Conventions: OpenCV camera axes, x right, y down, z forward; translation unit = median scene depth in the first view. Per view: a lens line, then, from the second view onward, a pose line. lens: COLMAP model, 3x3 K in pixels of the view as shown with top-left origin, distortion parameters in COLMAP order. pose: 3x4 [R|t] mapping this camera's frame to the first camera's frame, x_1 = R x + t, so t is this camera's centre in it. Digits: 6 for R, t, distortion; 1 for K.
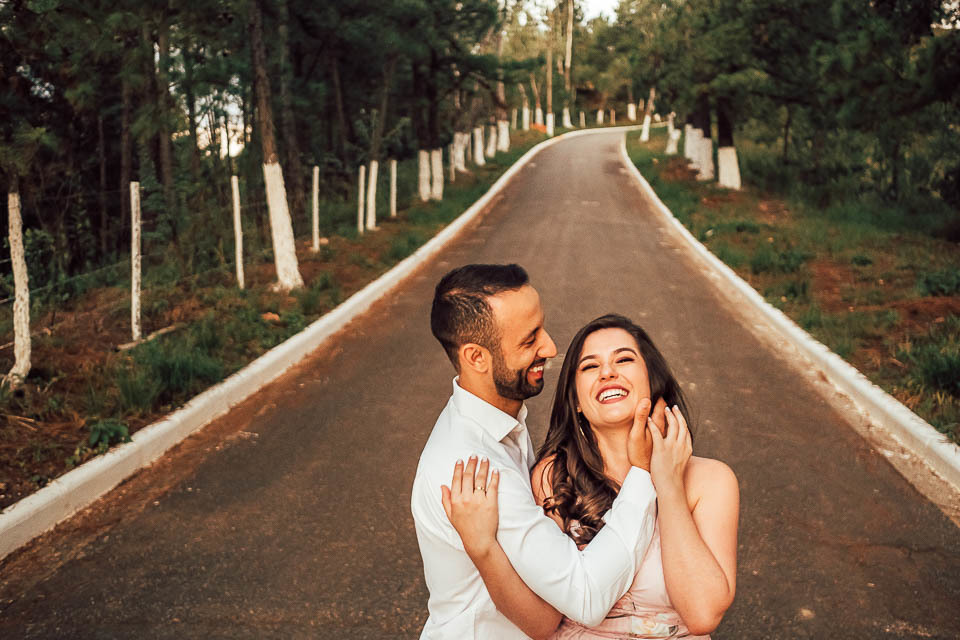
lens RADIAL K [[926.6, 0, 480.0], [0, 926.6, 320.0], [0, 0, 1]] dist [-0.077486, 0.176925]
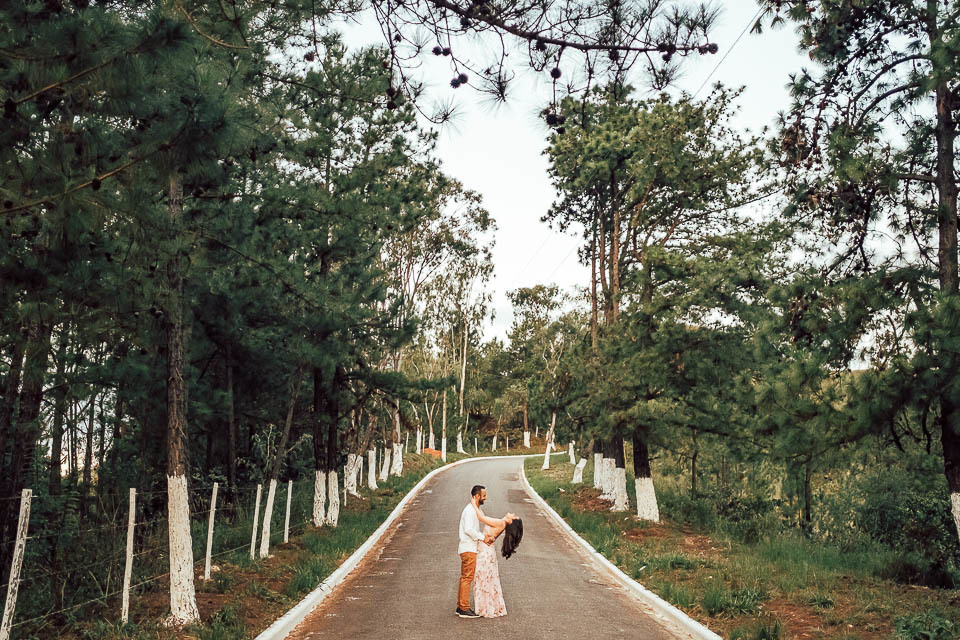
lens RADIAL K [[997.3, 0, 480.0], [0, 997.3, 320.0], [0, 0, 1]] dist [-0.071447, 0.166246]
pose [[0.992209, 0.050346, 0.113961, -0.044098], [-0.009660, 0.943049, -0.332514, 0.001476], [-0.124212, 0.328823, 0.936187, 0.026507]]
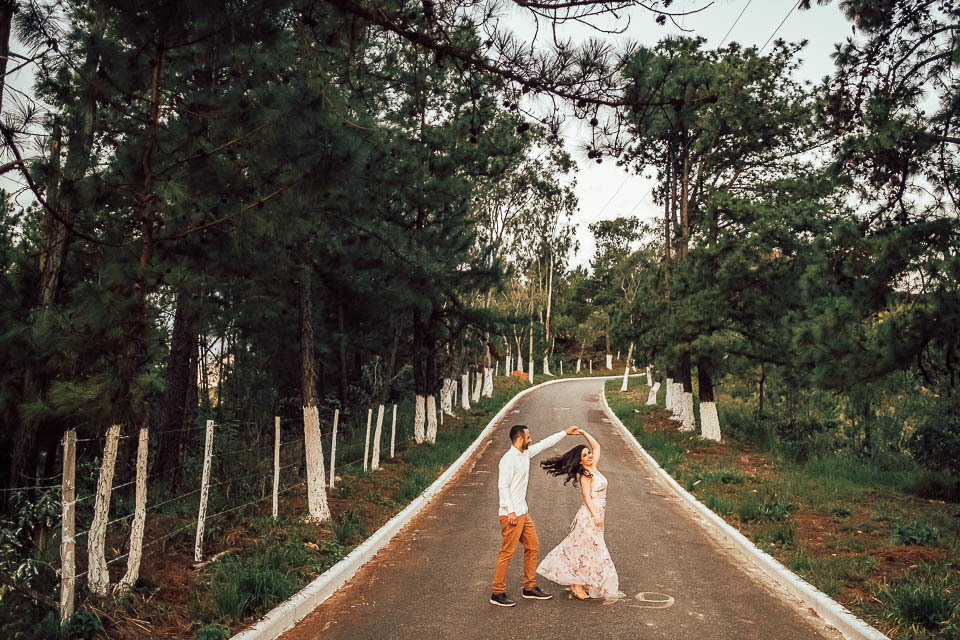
lens RADIAL K [[946.4, 0, 480.0], [0, 946.4, 320.0], [0, 0, 1]] dist [-0.075826, 0.178070]
pose [[0.998941, 0.038100, 0.025796, -0.044319], [-0.030225, 0.966088, -0.256438, 0.012286], [-0.034692, 0.255386, 0.966216, -0.106573]]
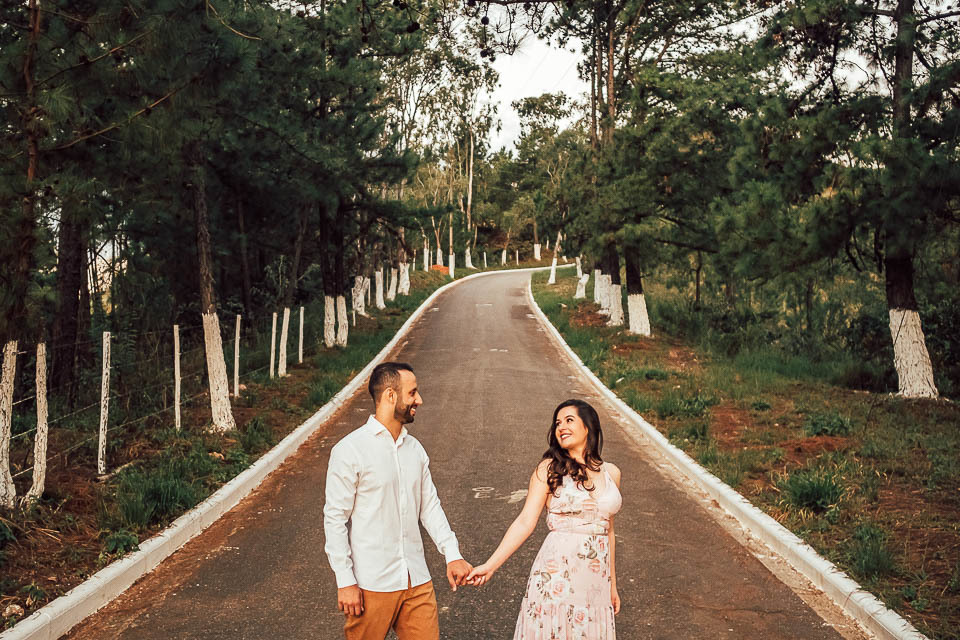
lens RADIAL K [[1041.2, 0, 427.6], [0, 1041.2, 299.8], [0, 0, 1]] dist [-0.076521, 0.176013]
pose [[0.998413, 0.007782, 0.055781, -0.033252], [0.001877, 0.985260, -0.171055, 0.016936], [-0.056290, 0.170888, 0.983681, -0.160803]]
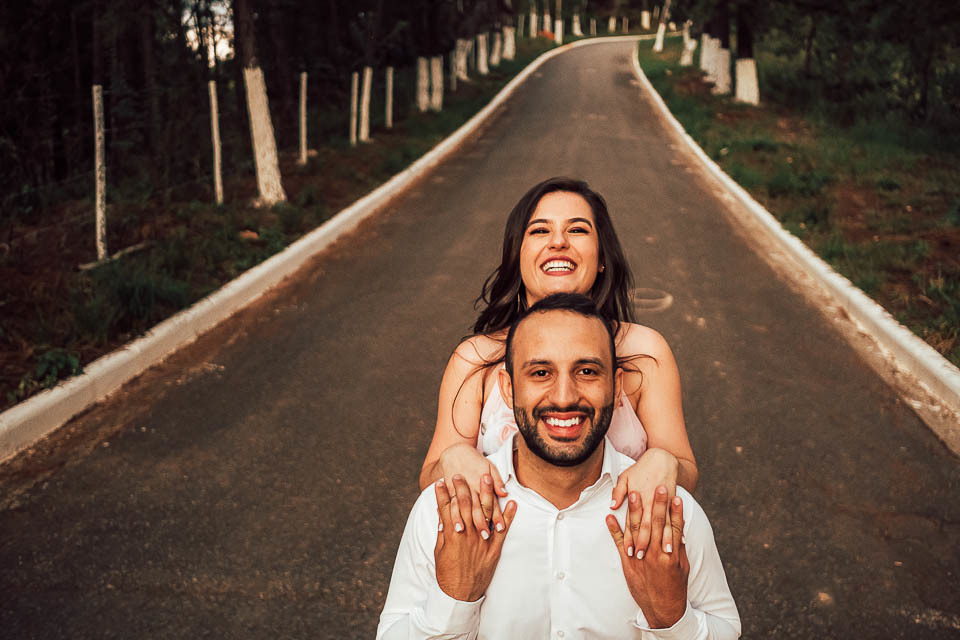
lens RADIAL K [[950.5, 0, 468.5], [0, 950.5, 320.6], [0, 0, 1]] dist [-0.079339, 0.185916]
pose [[0.999730, 0.019602, -0.012447, 0.005640], [-0.018422, 0.995883, 0.088758, -0.004365], [0.014136, -0.088505, 0.995975, 0.031109]]
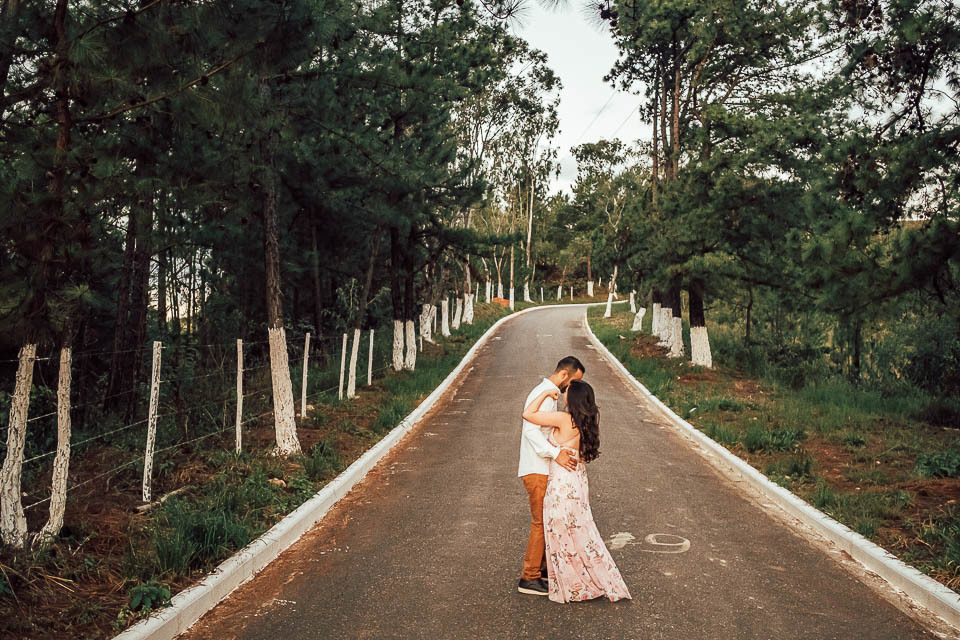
lens RADIAL K [[950.5, 0, 468.5], [0, 950.5, 320.6], [0, 0, 1]] dist [-0.079339, 0.185916]
pose [[0.998699, 0.032735, 0.039091, -0.046818], [-0.025052, 0.982799, -0.182973, 0.004475], [-0.044409, 0.181756, 0.982340, -0.016860]]
